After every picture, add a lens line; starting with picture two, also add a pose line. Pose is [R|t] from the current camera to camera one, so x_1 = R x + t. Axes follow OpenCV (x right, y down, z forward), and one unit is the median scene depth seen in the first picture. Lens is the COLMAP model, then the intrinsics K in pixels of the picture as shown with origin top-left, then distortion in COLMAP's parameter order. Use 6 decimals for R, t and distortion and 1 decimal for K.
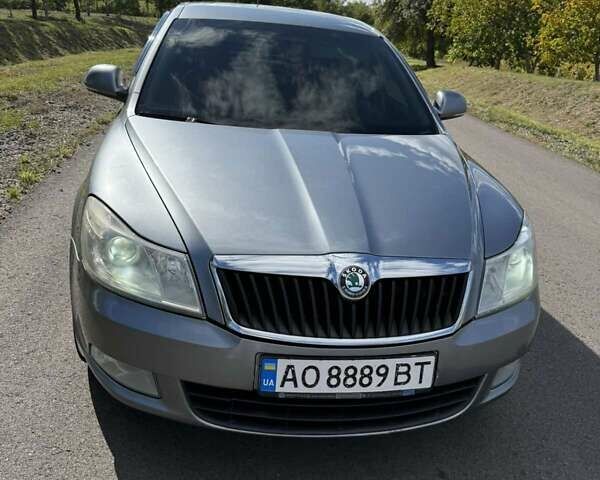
lens RADIAL K [[557.2, 0, 296.3], [0, 557.2, 238.3], [0, 0, 1]] dist [0.160673, -0.282418]
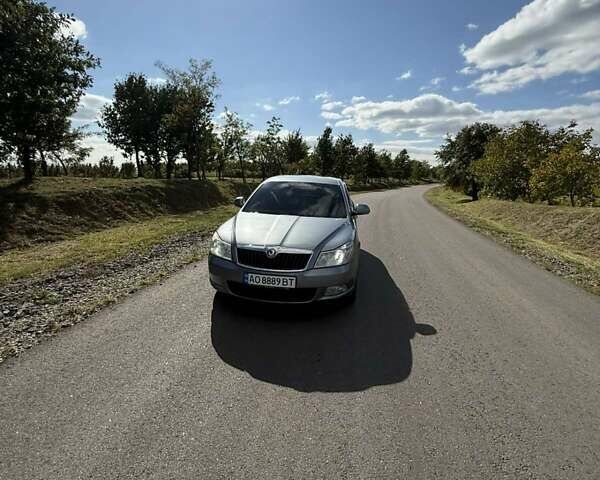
lens RADIAL K [[316.2, 0, 300.0], [0, 316.2, 240.0], [0, 0, 1]] dist [0.010329, 0.000368]
pose [[0.951291, 0.022037, -0.307505, 0.802604], [-0.075614, 0.983654, -0.163426, 0.281471], [0.298877, 0.178717, 0.937407, -0.732073]]
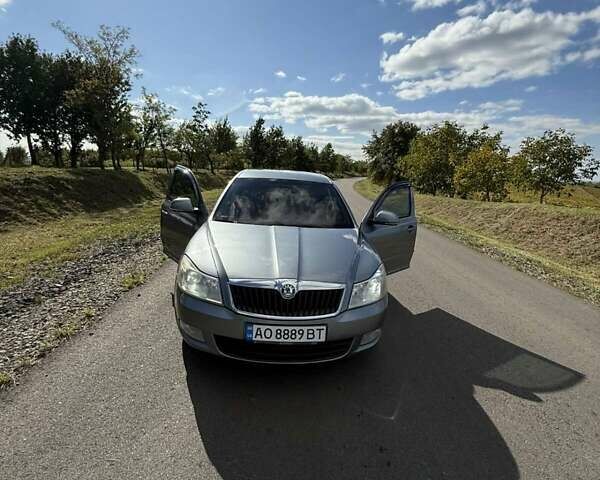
lens RADIAL K [[318.3, 0, 300.3], [0, 318.3, 238.1], [0, 0, 1]] dist [0.000063, 0.000089]
pose [[0.996288, -0.000005, -0.086083, 0.243826], [-0.013506, 0.987605, -0.156377, 0.061346], [0.085017, 0.156959, 0.983939, -0.281043]]
